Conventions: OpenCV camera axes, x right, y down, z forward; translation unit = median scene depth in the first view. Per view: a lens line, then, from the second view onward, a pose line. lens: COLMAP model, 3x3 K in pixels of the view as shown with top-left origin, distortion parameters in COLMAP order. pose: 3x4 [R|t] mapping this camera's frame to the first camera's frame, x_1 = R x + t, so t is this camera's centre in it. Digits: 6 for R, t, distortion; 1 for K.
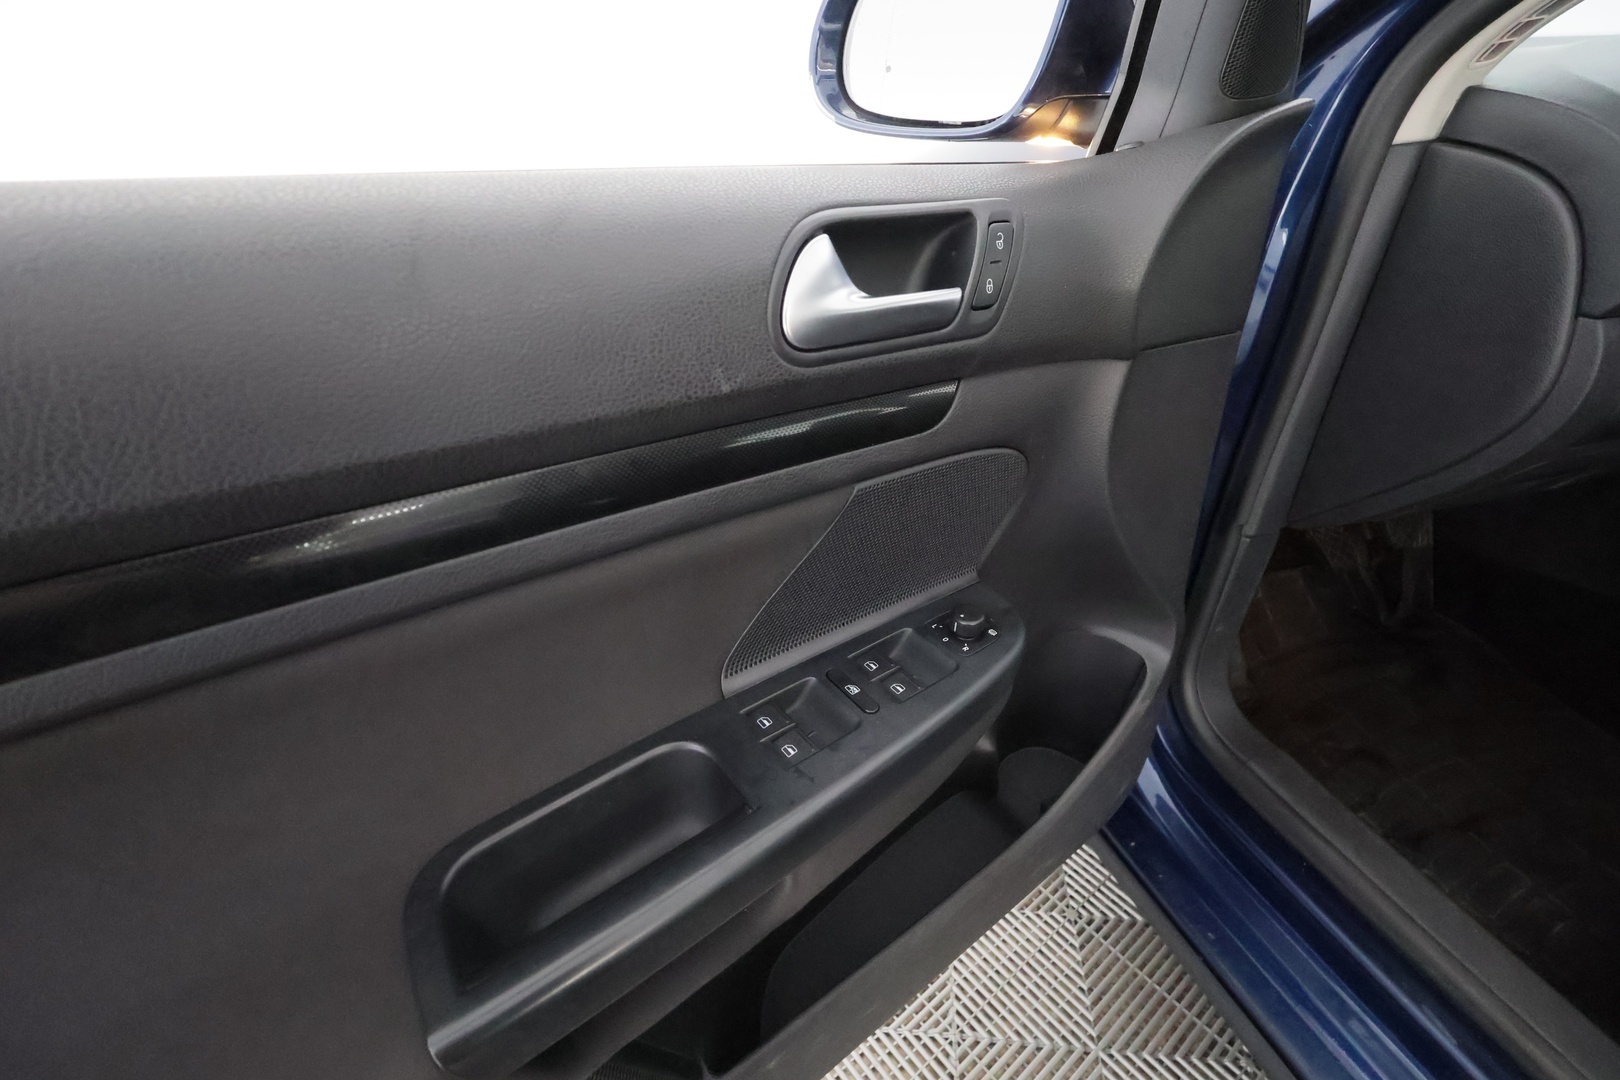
lens RADIAL K [[756.0, 0, 808.7], [0, 756.0, 536.4], [0, 0, 1]] dist [-0.001495, -0.000535]
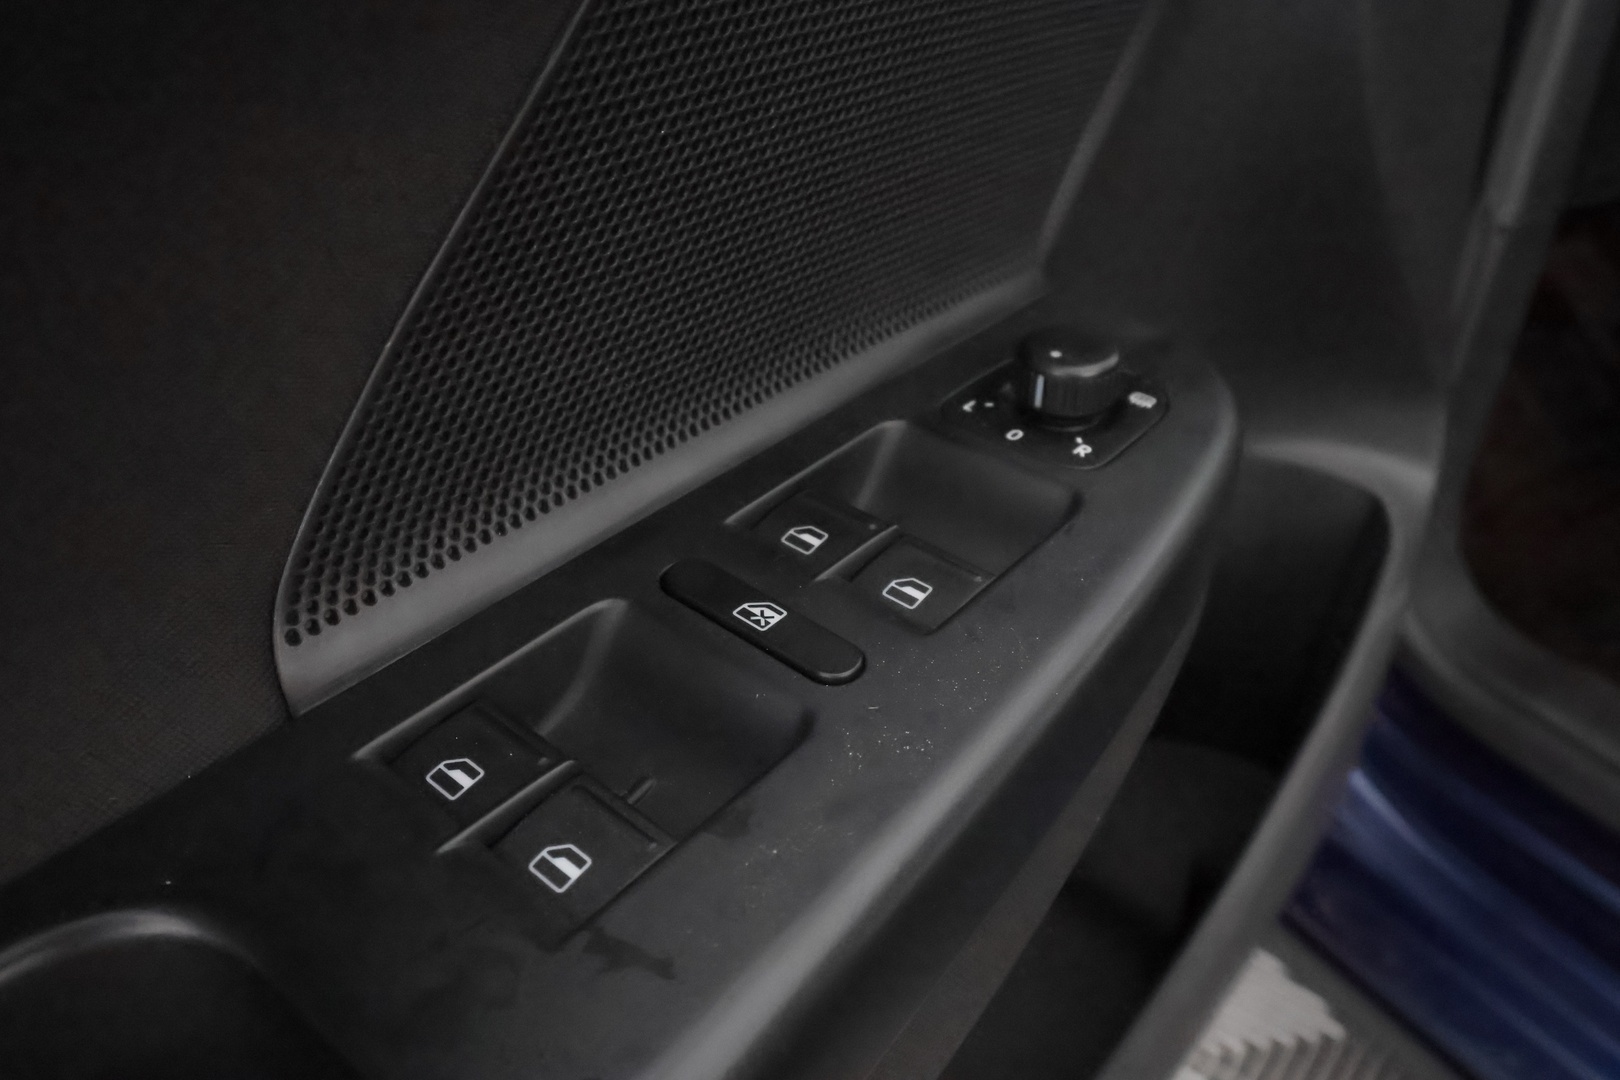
lens RADIAL K [[1253.8, 0, 810.0], [0, 1253.8, 540.0], [0, 0, 1]] dist [0.000449, 0.001542]
pose [[0.976899, -0.140196, 0.161288, 0.003334], [0.130159, 0.988930, 0.071253, 0.136917], [-0.169491, -0.048614, 0.984332, 0.506780]]
